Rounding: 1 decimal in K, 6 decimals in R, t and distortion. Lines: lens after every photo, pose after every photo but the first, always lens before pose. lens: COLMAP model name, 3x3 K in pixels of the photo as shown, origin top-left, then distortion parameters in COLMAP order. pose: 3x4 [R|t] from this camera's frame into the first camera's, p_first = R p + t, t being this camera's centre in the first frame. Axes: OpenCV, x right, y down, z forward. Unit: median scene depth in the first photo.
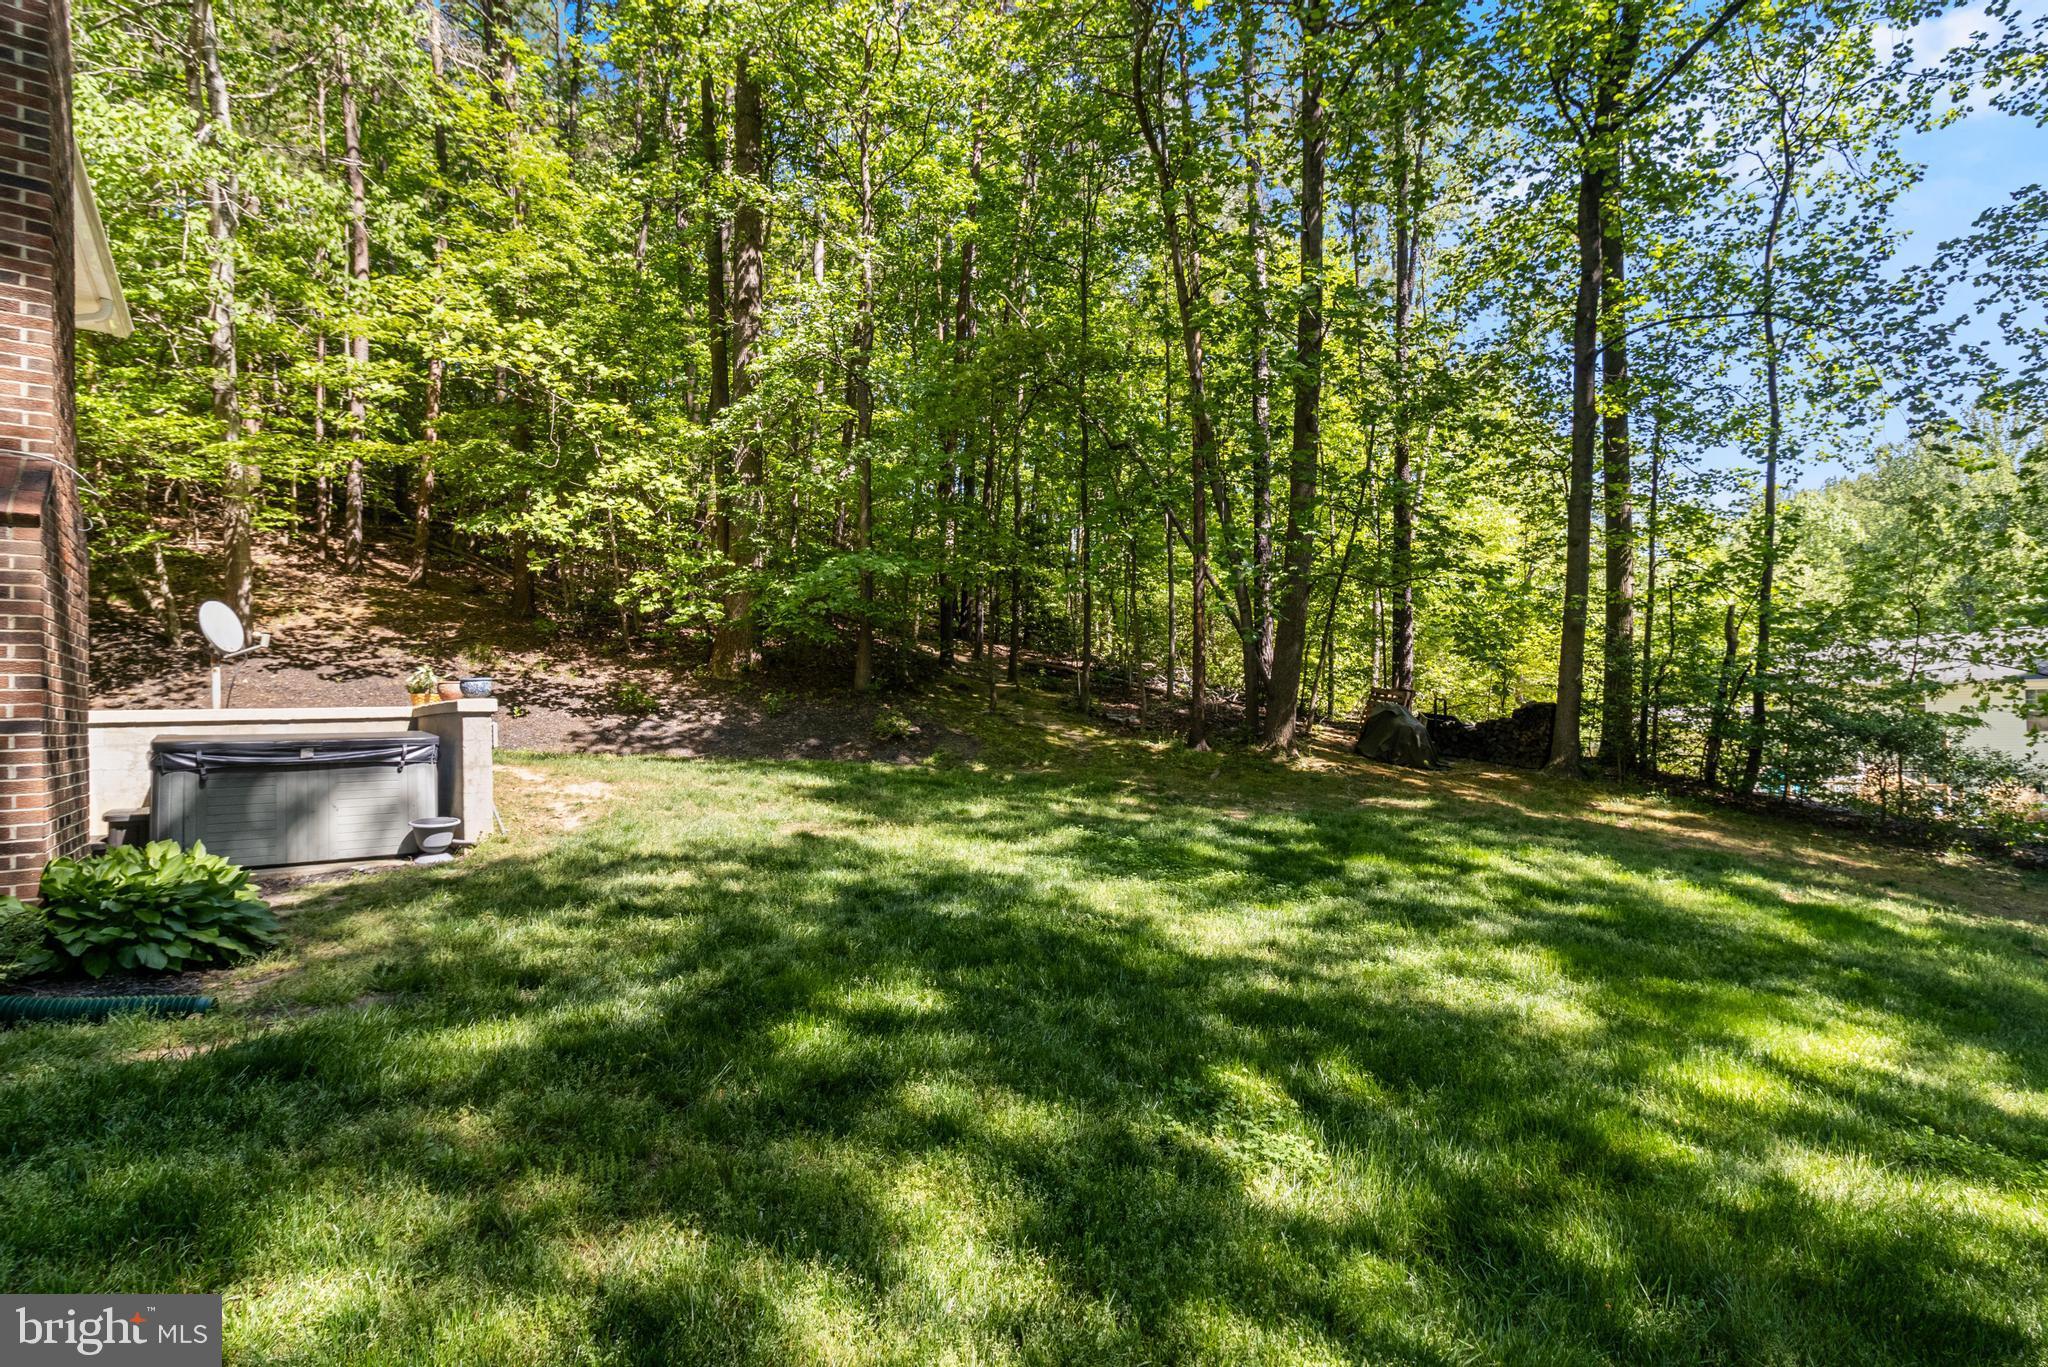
lens RADIAL K [[946.1, 0, 1030.9], [0, 946.1, 693.3], [0, 0, 1]] dist [0.002992, -0.001503]
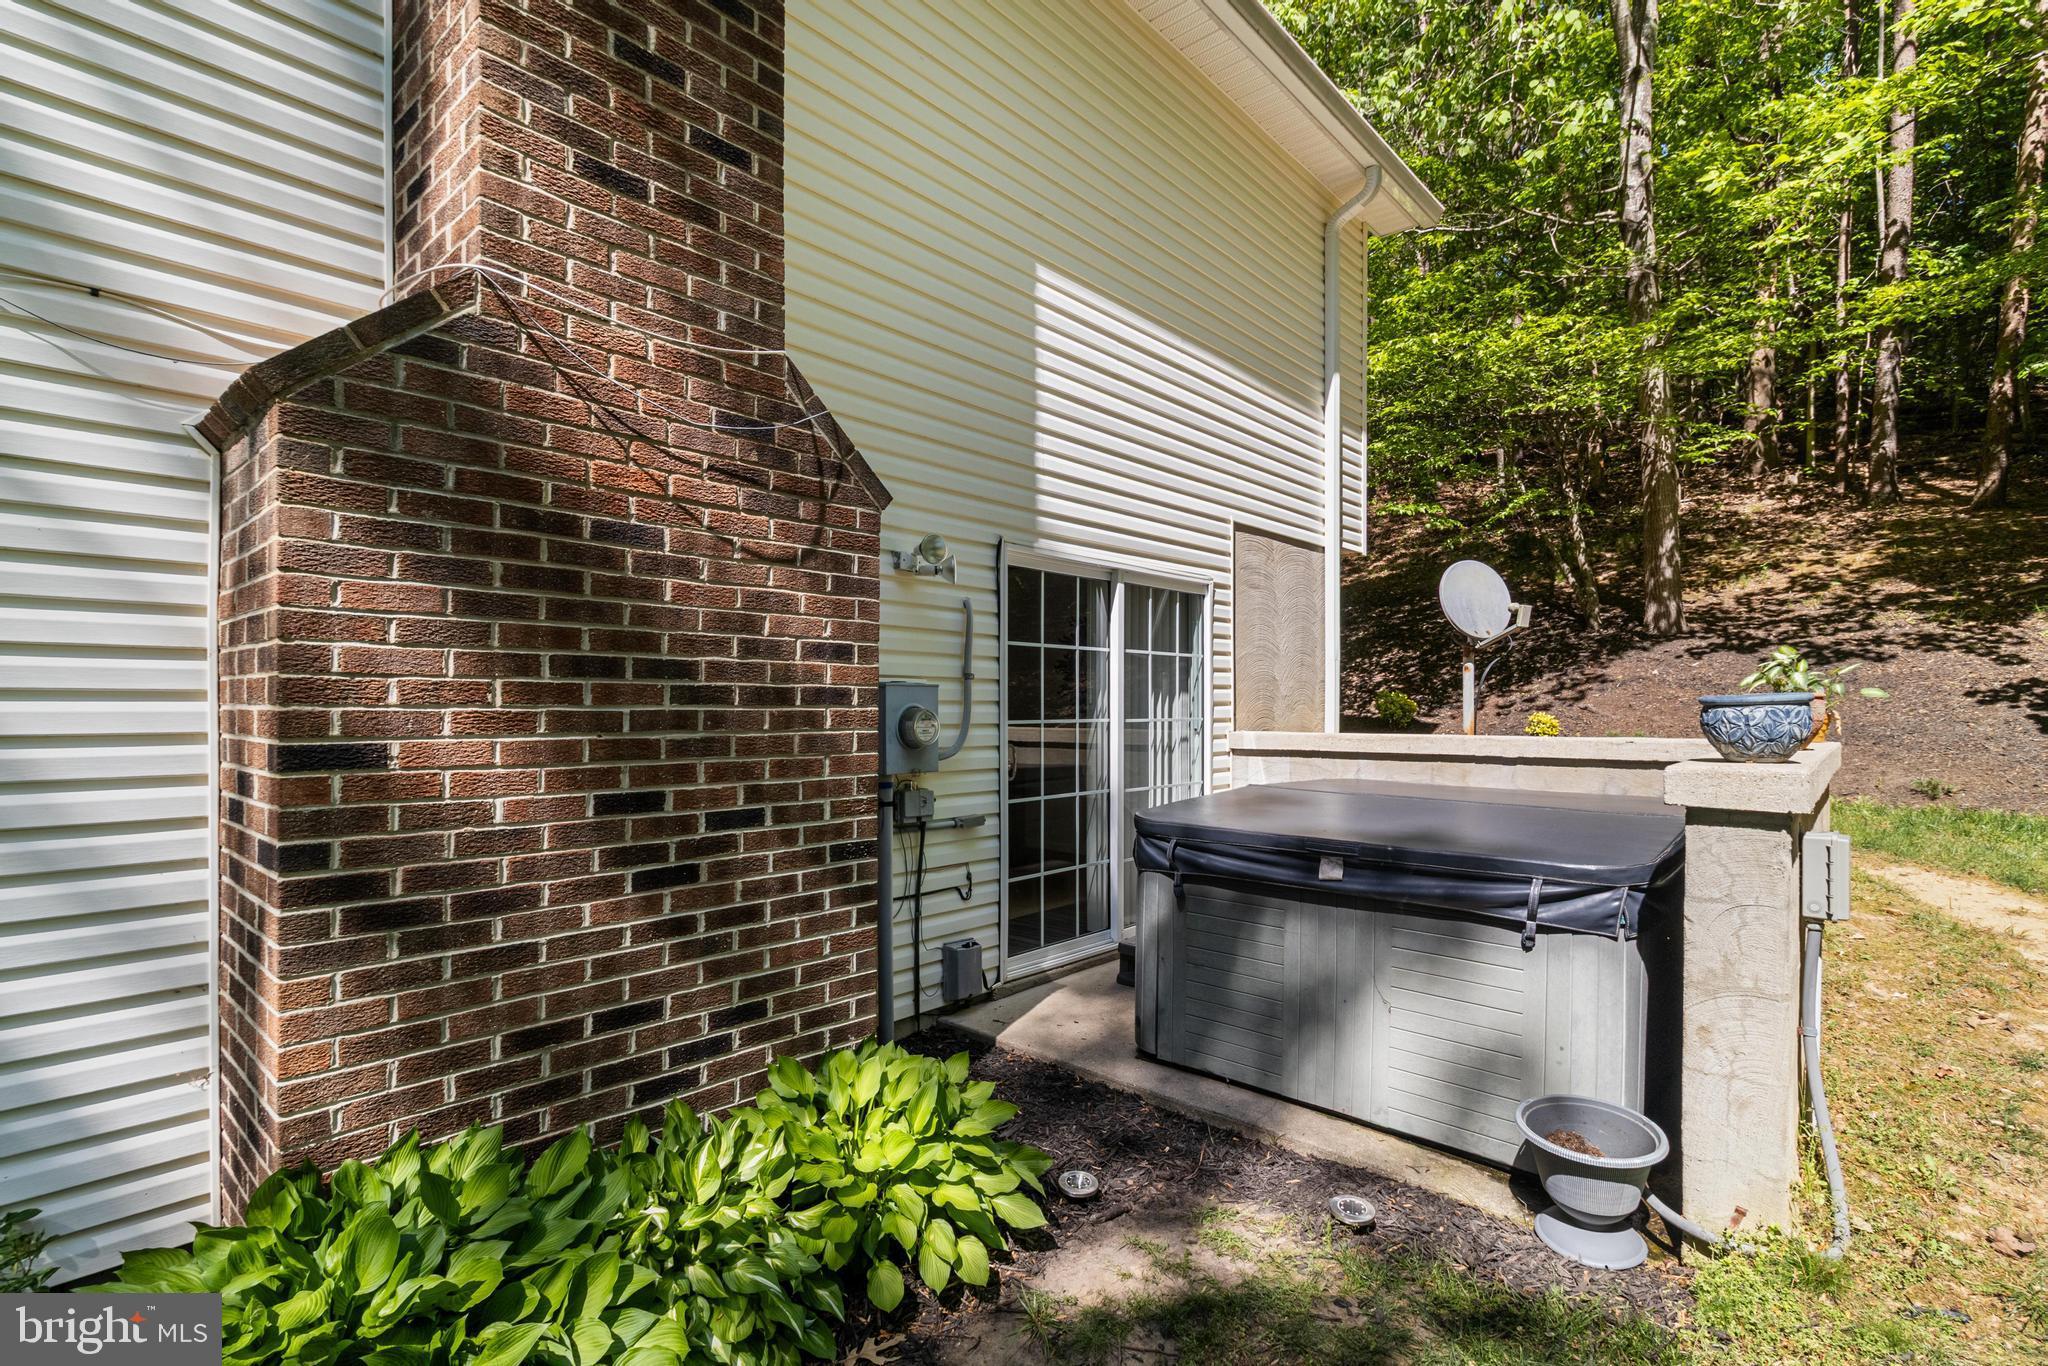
lens RADIAL K [[946.1, 0, 1031.9], [0, 946.1, 684.1], [0, 0, 1]] dist [0.002992, -0.001503]
pose [[0.143471, 0.003525, -0.989648, -0.158949], [0.014870, 0.999873, 0.005717, -0.013114], [0.989543, -0.015536, 0.143400, 0.370024]]
